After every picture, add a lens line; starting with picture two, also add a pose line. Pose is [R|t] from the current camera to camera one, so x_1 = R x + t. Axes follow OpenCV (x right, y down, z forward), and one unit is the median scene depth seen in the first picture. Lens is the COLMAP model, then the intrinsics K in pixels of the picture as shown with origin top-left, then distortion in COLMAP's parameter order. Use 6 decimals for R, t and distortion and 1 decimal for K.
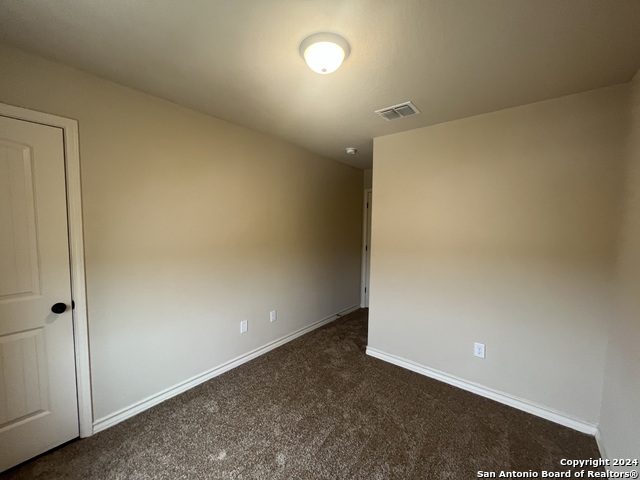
lens RADIAL K [[258.0, 0, 319.2], [0, 258.0, 240.5], [0, 0, 1]] dist [0.000429, -0.000060]
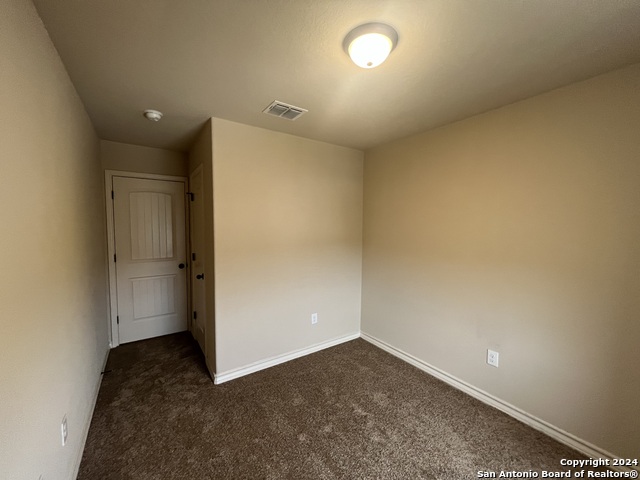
lens RADIAL K [[258.0, 0, 319.2], [0, 258.0, 240.5], [0, 0, 1]] dist [0.000429, -0.000060]
pose [[0.288802, -0.072891, 0.954610, -0.476363], [0.056927, 0.996641, 0.058877, -0.040779], [-0.955695, 0.037340, 0.291981, 0.450368]]
